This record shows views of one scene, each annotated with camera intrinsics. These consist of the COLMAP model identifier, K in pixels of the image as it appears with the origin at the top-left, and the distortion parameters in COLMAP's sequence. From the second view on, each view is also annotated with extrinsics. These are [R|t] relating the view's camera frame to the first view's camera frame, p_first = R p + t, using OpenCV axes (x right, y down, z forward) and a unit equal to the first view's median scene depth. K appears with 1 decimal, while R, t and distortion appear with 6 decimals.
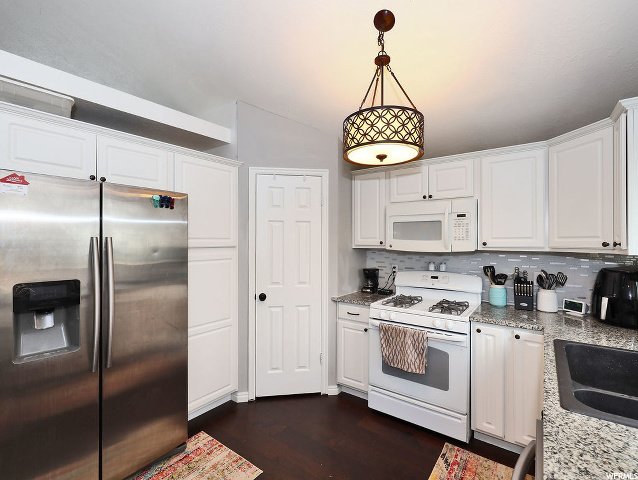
lens RADIAL K [[299.6, 0, 319.6], [0, 299.6, 242.3], [0, 0, 1]] dist [0.000244, 0.000132]
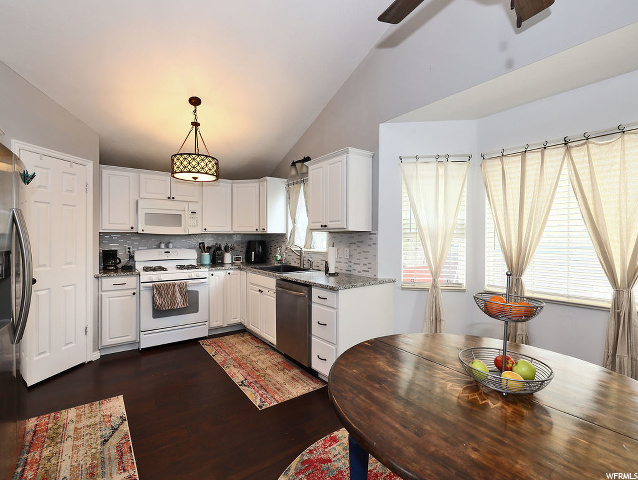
lens RADIAL K [[304.8, 0, 318.8], [0, 304.8, 247.9], [0, 0, 1]] dist [0.000704, 0.000602]
pose [[0.293063, -0.033508, 0.955506, -0.908125], [0.000144, 0.999387, 0.035003, 0.047332], [-0.956093, -0.010120, 0.292889, -0.170215]]
